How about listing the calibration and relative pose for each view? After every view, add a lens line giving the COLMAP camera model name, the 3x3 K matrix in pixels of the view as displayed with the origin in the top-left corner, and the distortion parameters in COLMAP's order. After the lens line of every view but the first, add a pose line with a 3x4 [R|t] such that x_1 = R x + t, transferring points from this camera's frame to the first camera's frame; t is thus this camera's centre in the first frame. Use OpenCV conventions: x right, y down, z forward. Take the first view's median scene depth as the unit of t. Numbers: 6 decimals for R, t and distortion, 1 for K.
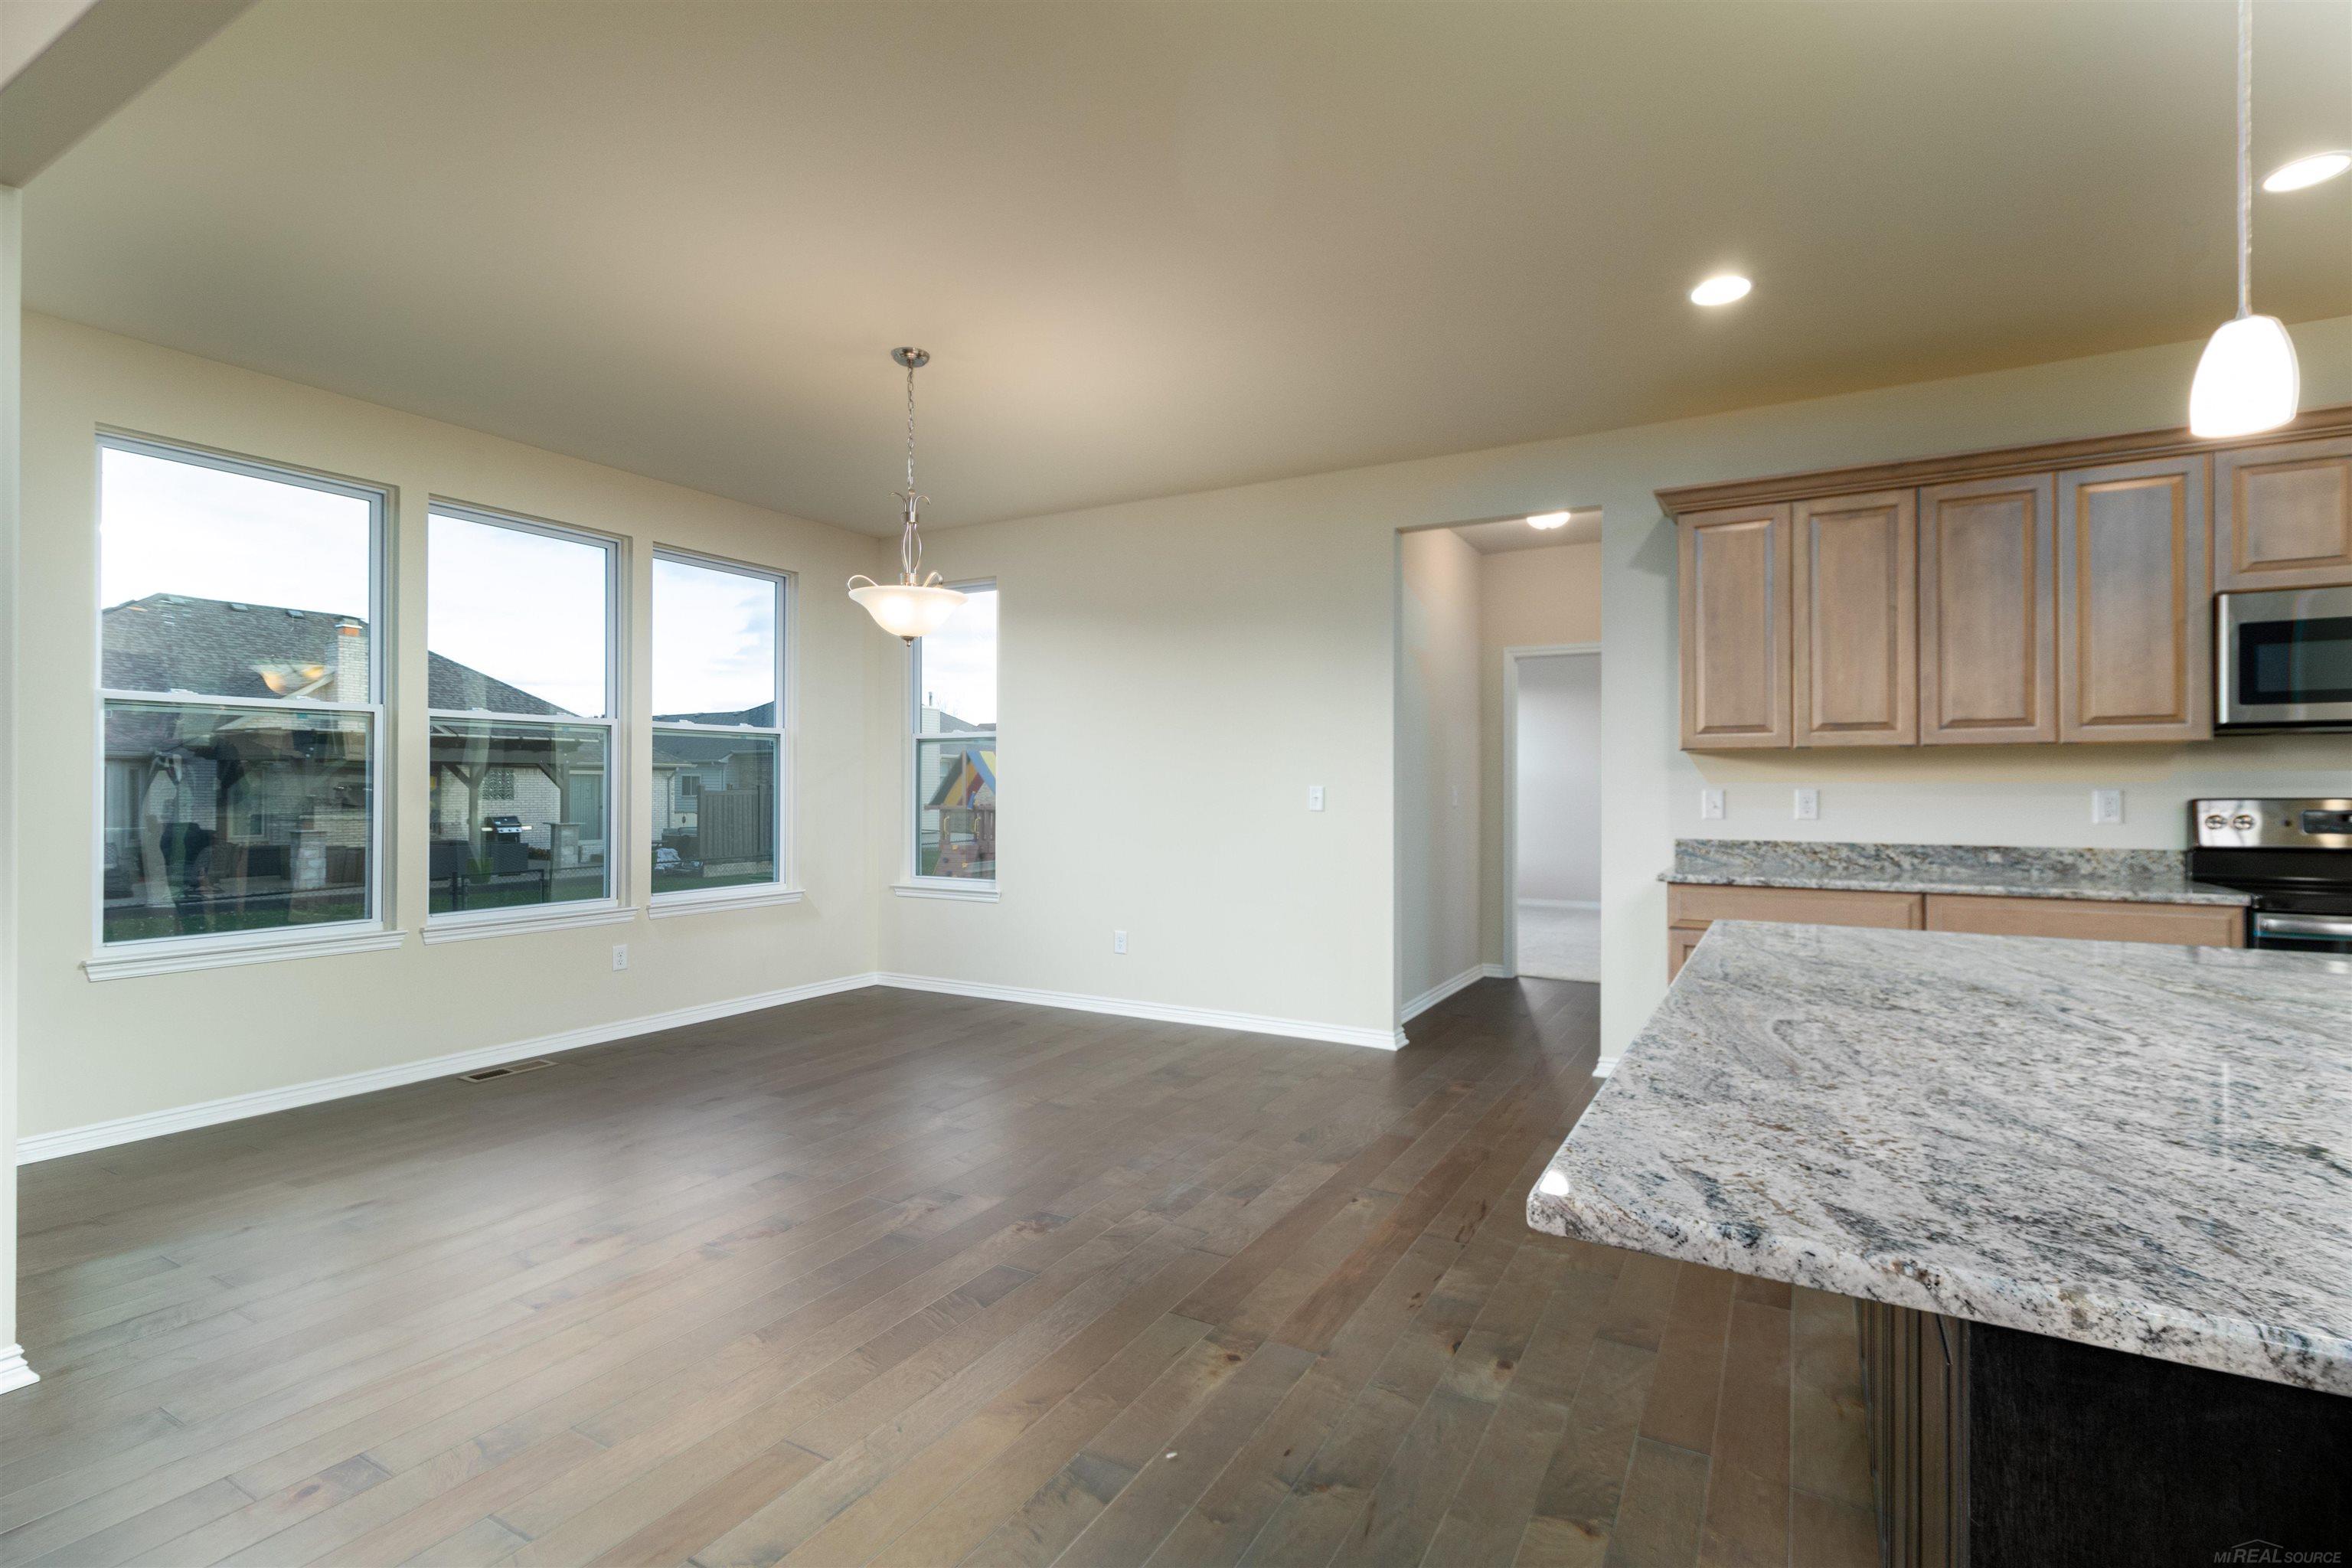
lens RADIAL K [[1065.4, 0, 1182.8], [0, 1065.4, 788.9], [0, 0, 1]] dist [0.000436, -0.000025]
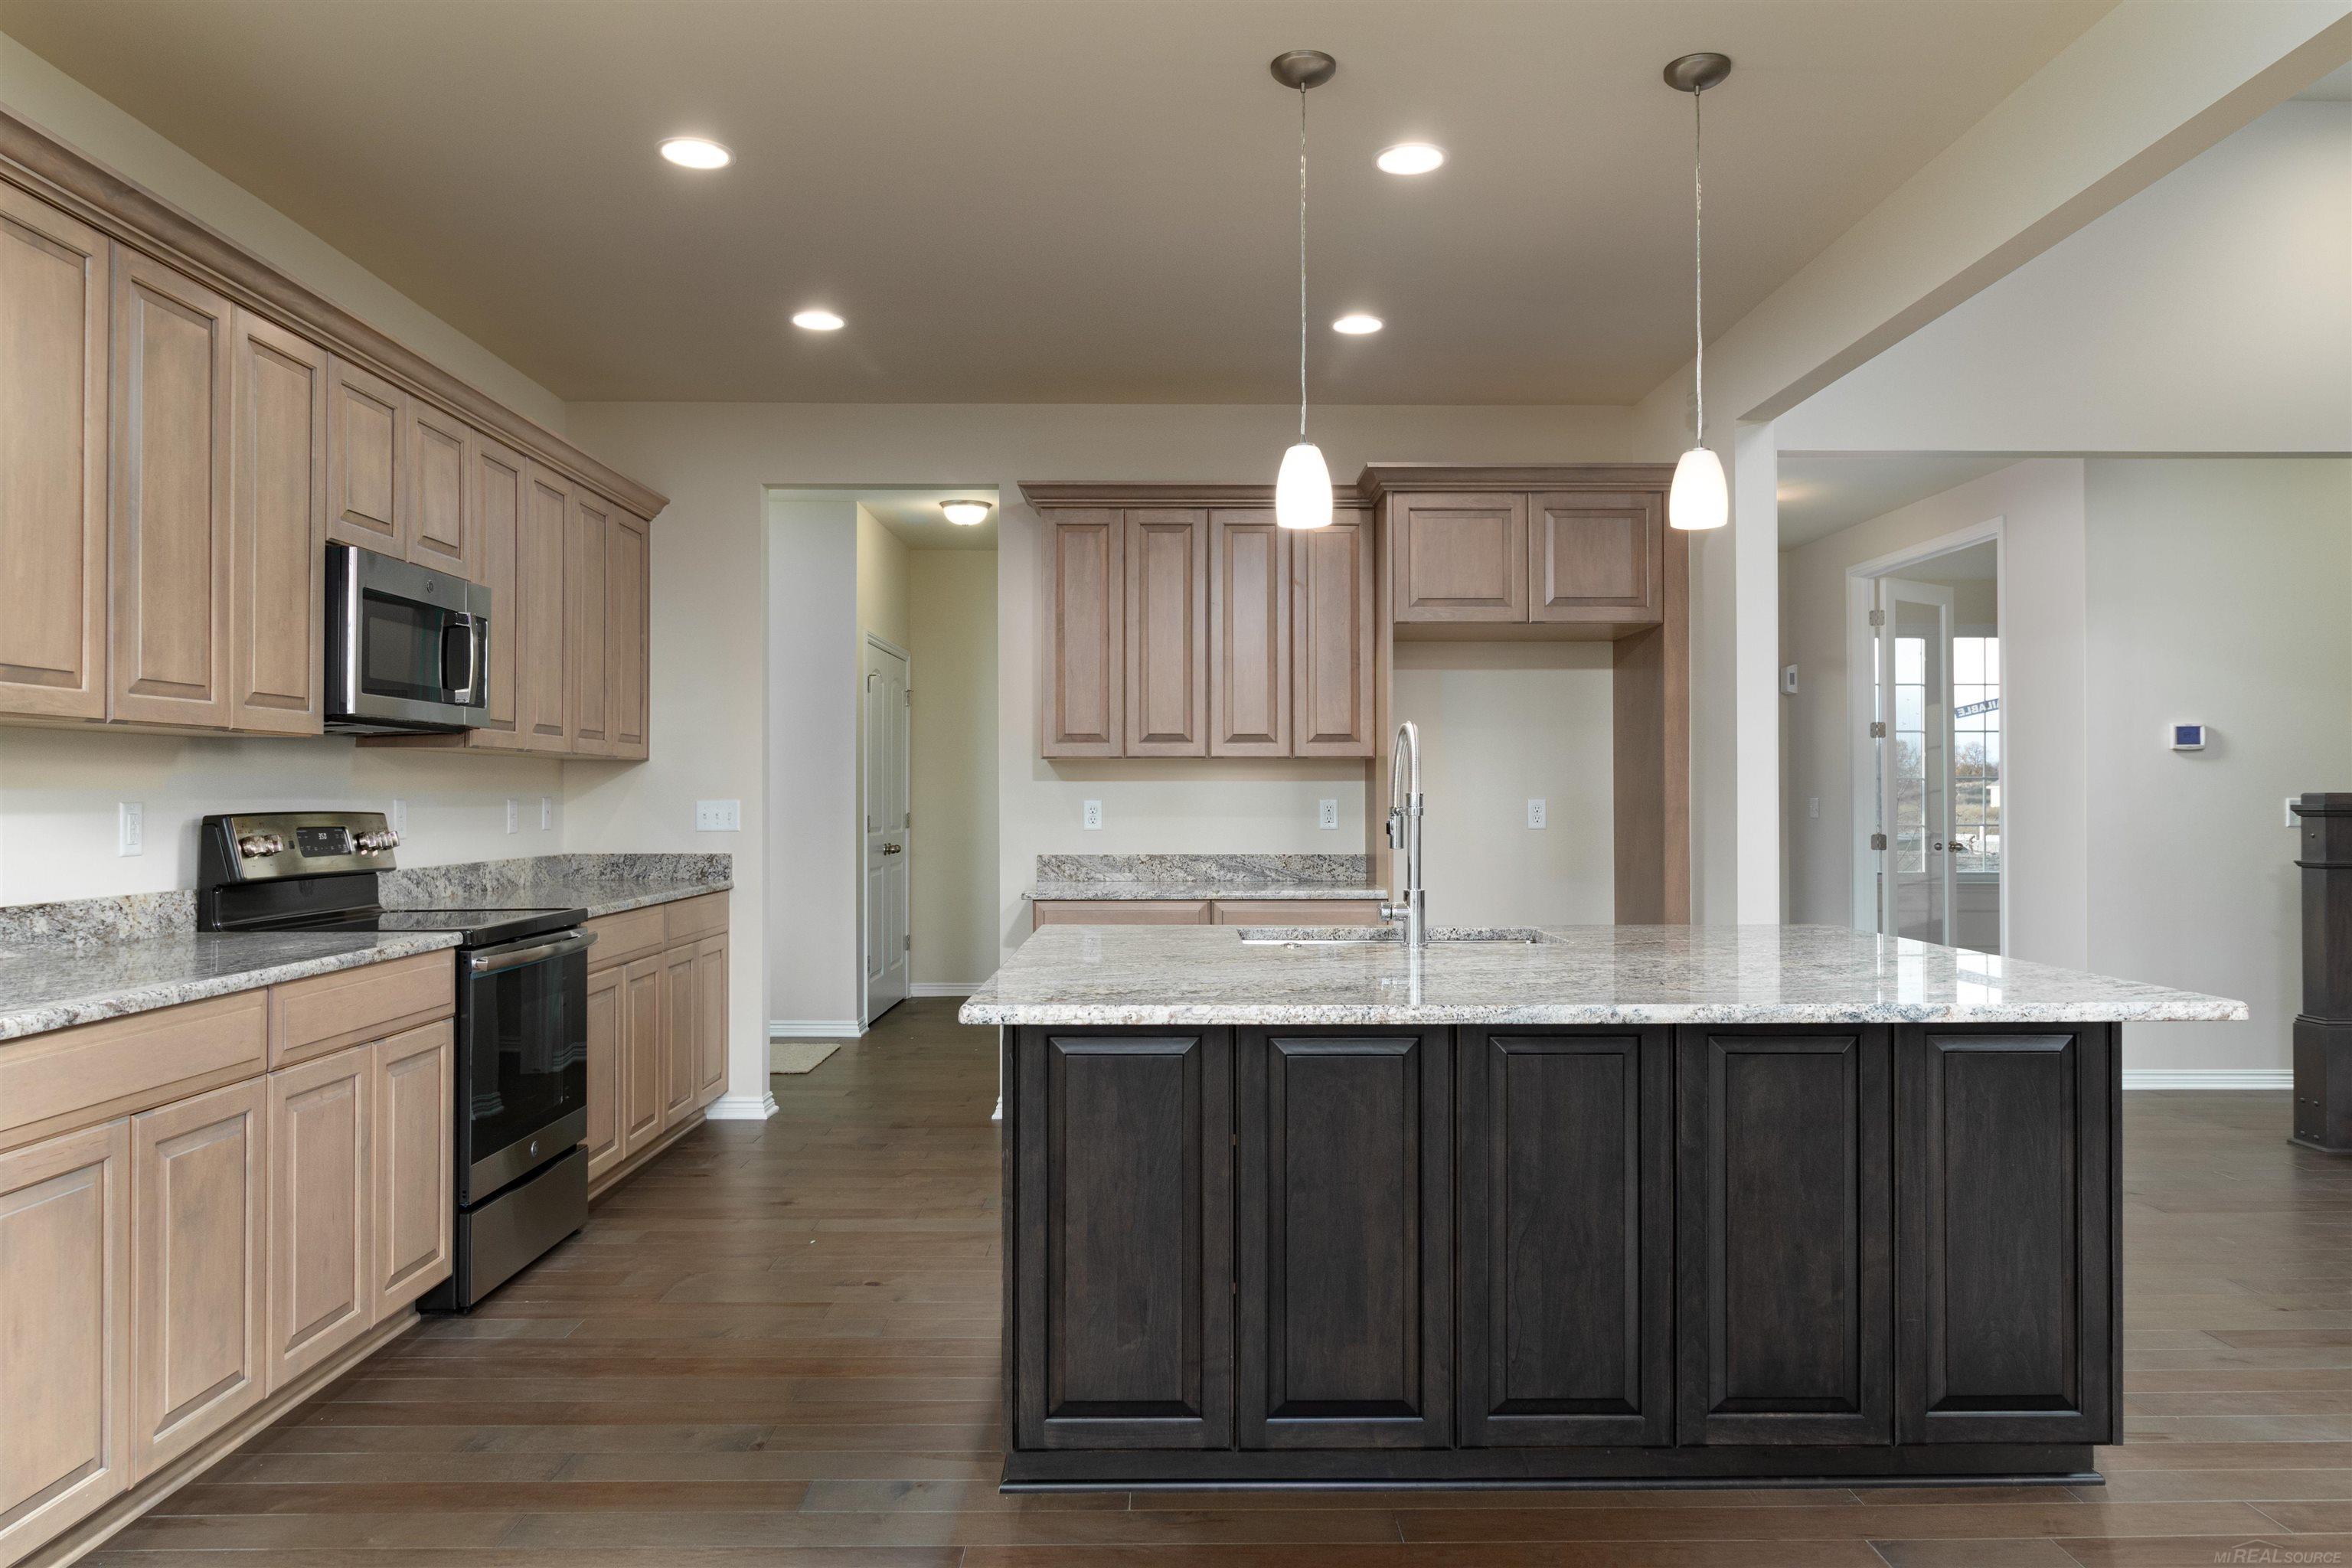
lens RADIAL K [[1592.6, 0, 1185.0], [0, 1592.6, 783.2], [0, 0, 1]] dist [0.006294, -0.003920]
pose [[-0.516400, 0.007034, 0.856319, -0.314639], [-0.000502, 0.999964, -0.008516, -0.003323], [-0.856347, -0.004828, -0.516377, 1.094044]]
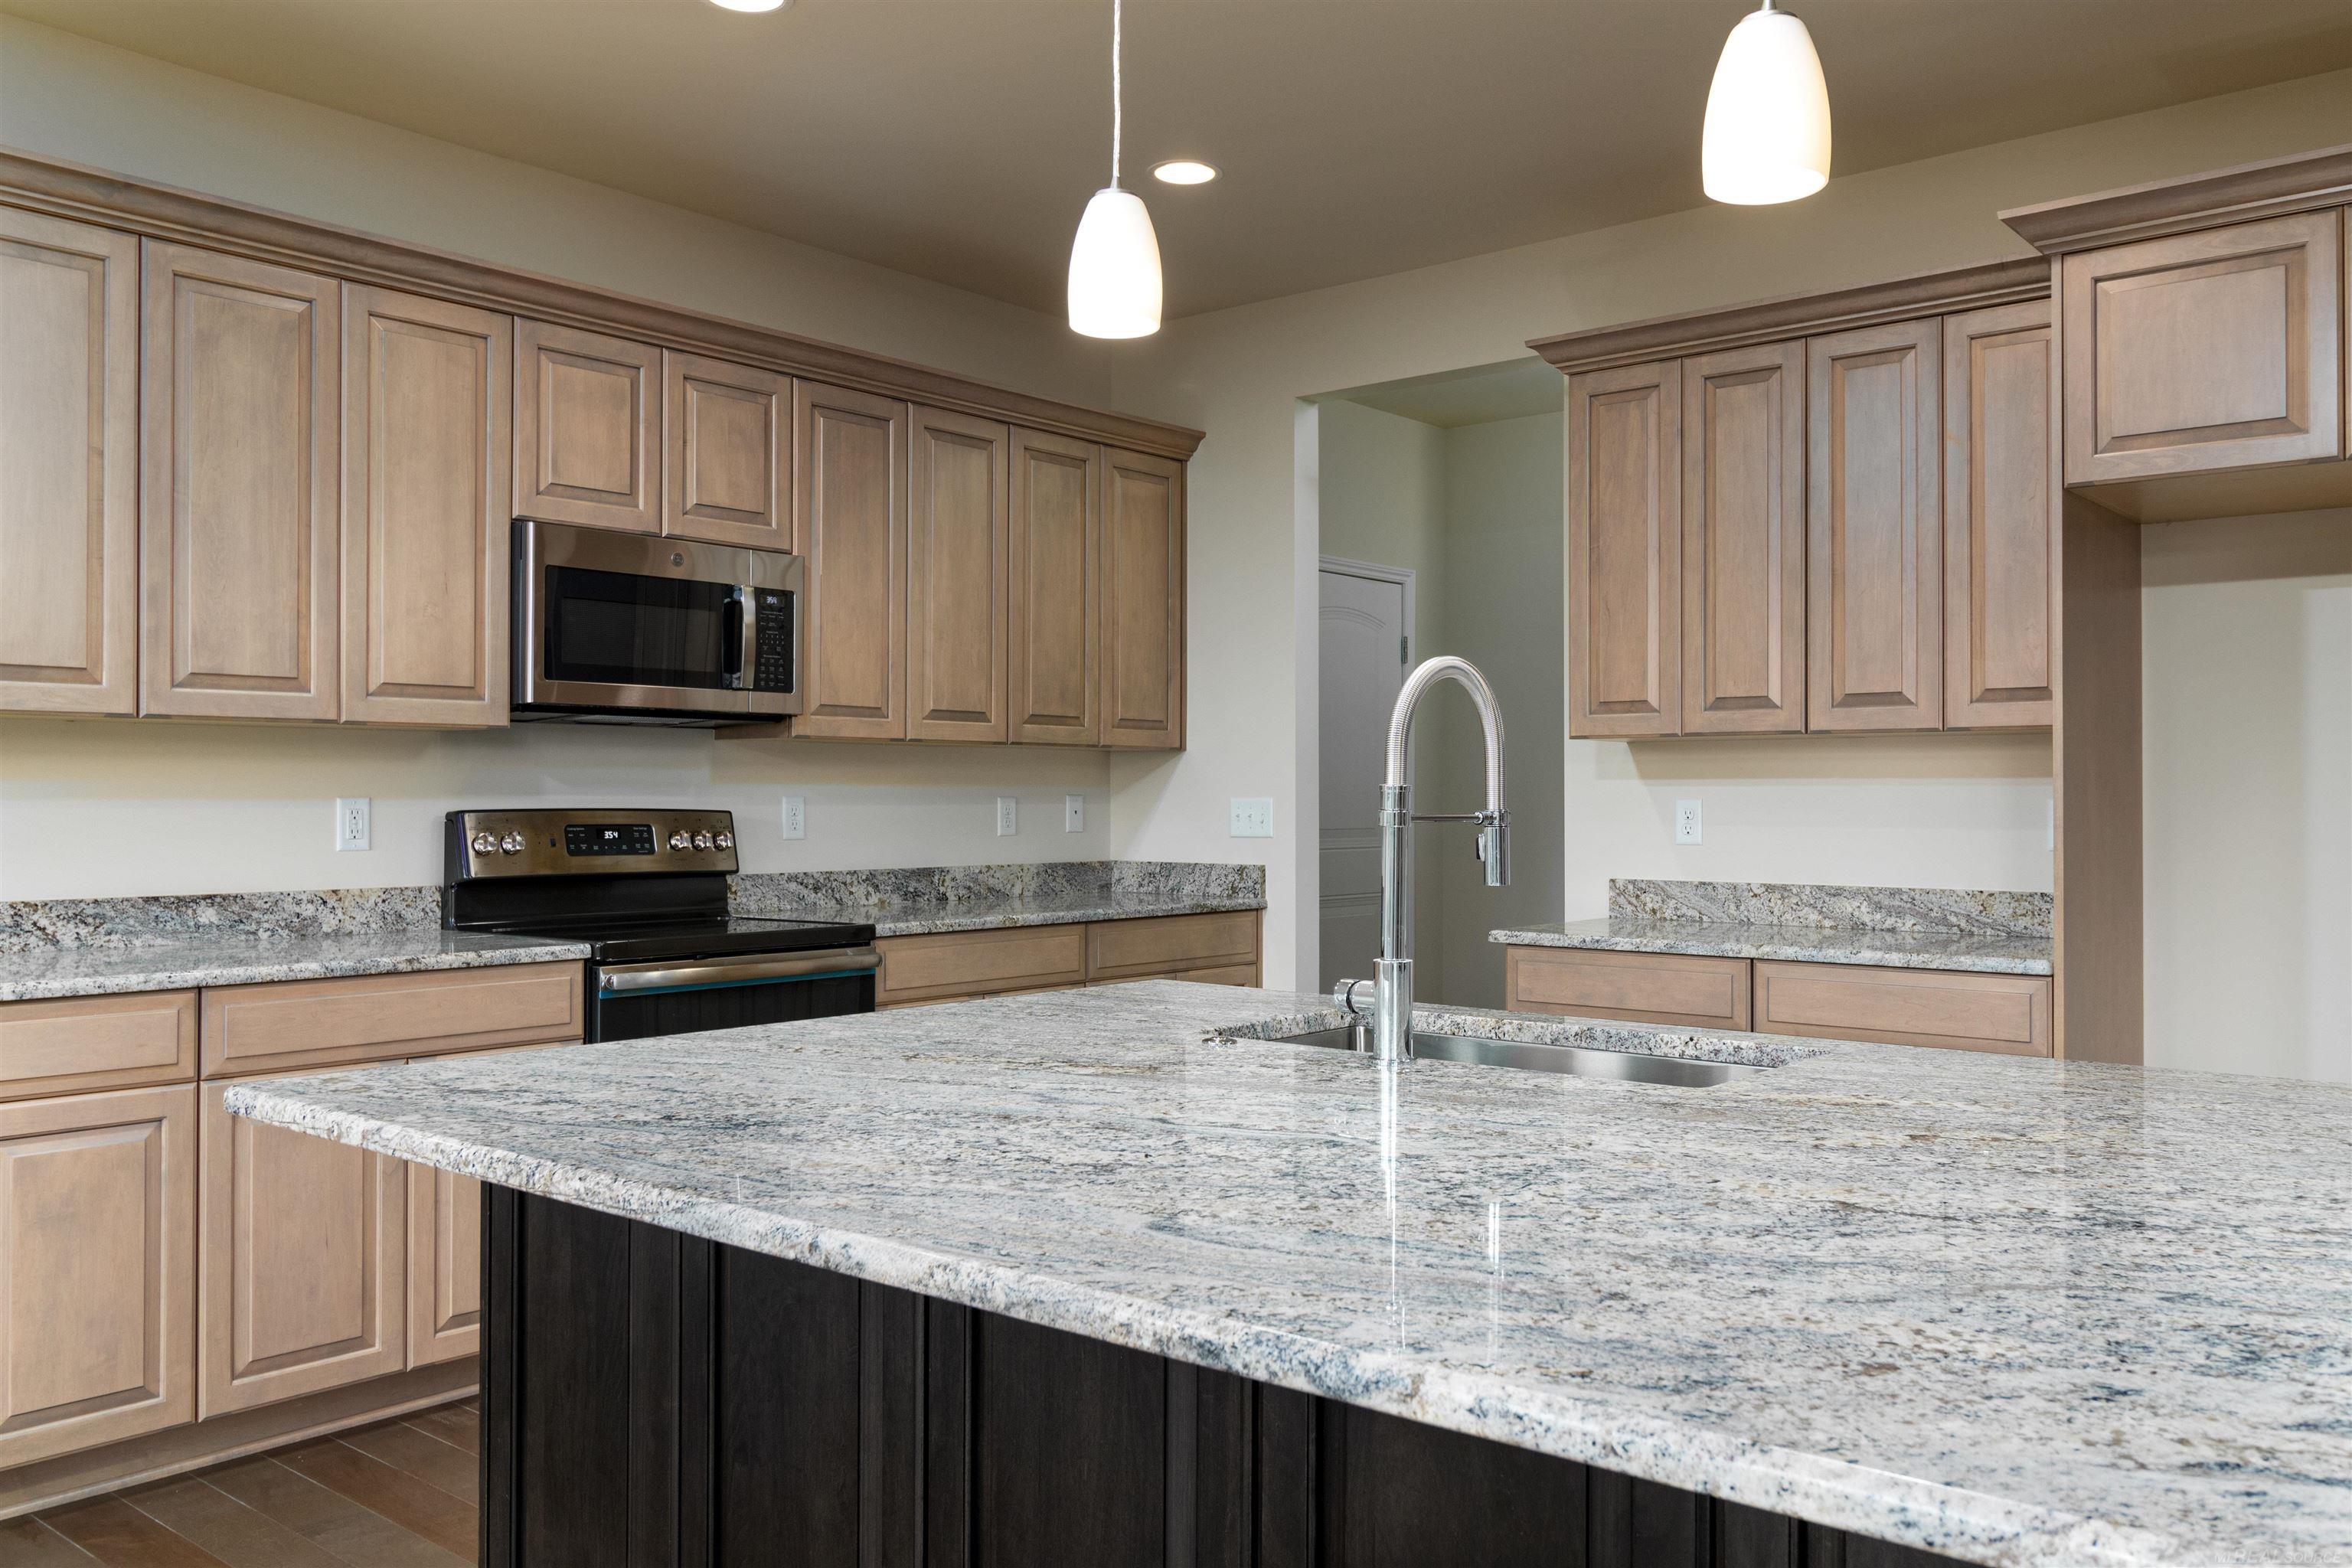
lens RADIAL K [[1852.0, 0, 1176.3], [0, 1852.0, 781.8], [0, 0, 1]] dist [0.002001, -0.000437]
pose [[0.170656, 0.008145, 0.985297, -0.165185], [-0.002395, 0.999966, -0.007851, -0.001066], [-0.985328, -0.001020, 0.170669, 0.370756]]
